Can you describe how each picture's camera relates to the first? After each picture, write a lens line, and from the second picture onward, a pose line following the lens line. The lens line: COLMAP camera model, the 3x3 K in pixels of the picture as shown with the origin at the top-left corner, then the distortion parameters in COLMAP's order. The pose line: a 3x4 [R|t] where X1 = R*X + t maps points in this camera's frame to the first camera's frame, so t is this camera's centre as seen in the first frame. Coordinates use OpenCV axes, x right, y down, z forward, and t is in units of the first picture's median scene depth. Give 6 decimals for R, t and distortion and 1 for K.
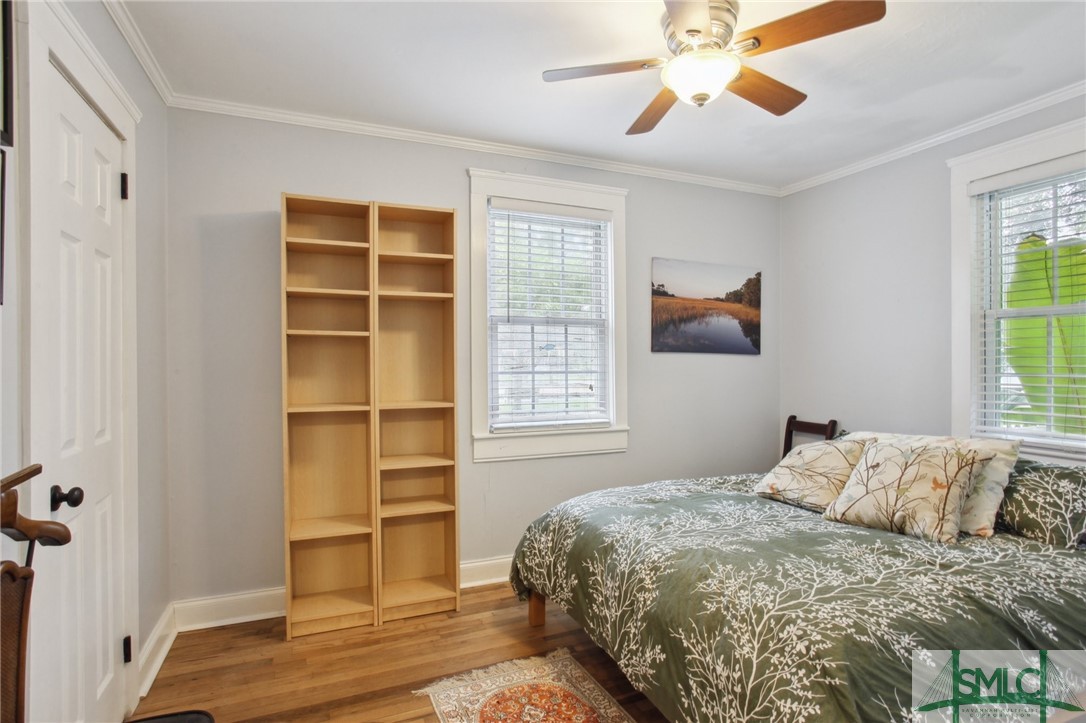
lens RADIAL K [[546.9, 0, 538.5], [0, 546.9, 356.1], [0, 0, 1]] dist [-0.078930, 0.051229]
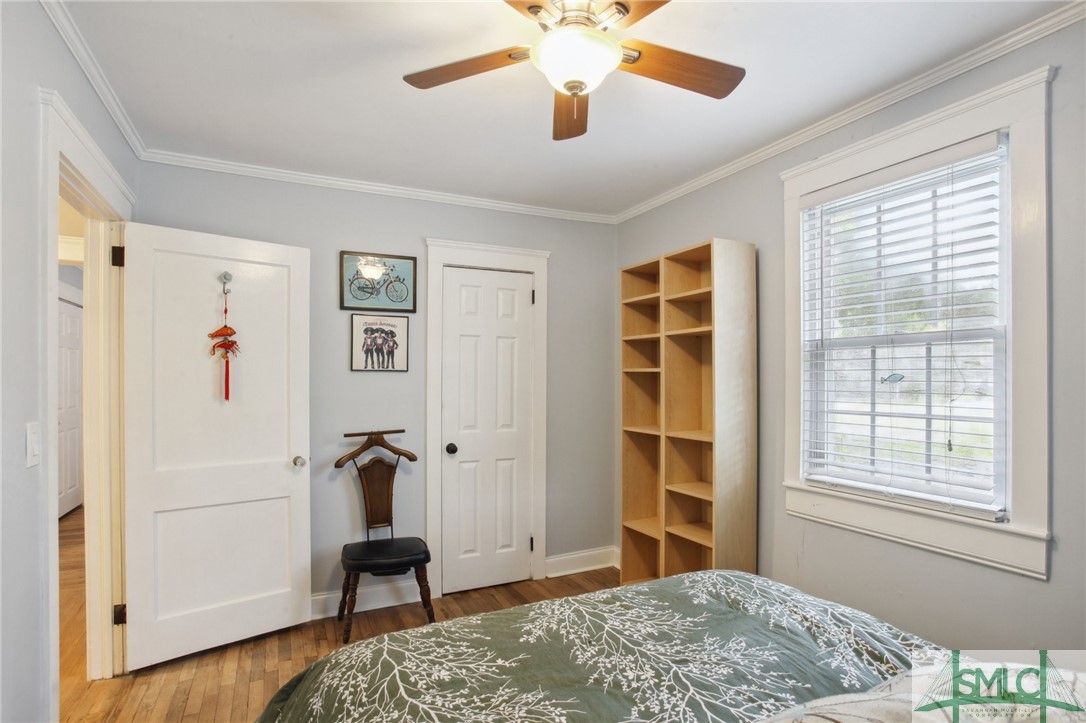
lens RADIAL K [[536.5, 0, 536.5], [0, 536.5, 372.3], [0, 0, 1]] dist [-0.073674, 0.047982]
pose [[0.072906, -0.009552, -0.997293, 0.961145], [0.008337, 0.999925, -0.008968, -0.032824], [0.997304, -0.007660, 0.072980, 0.763550]]
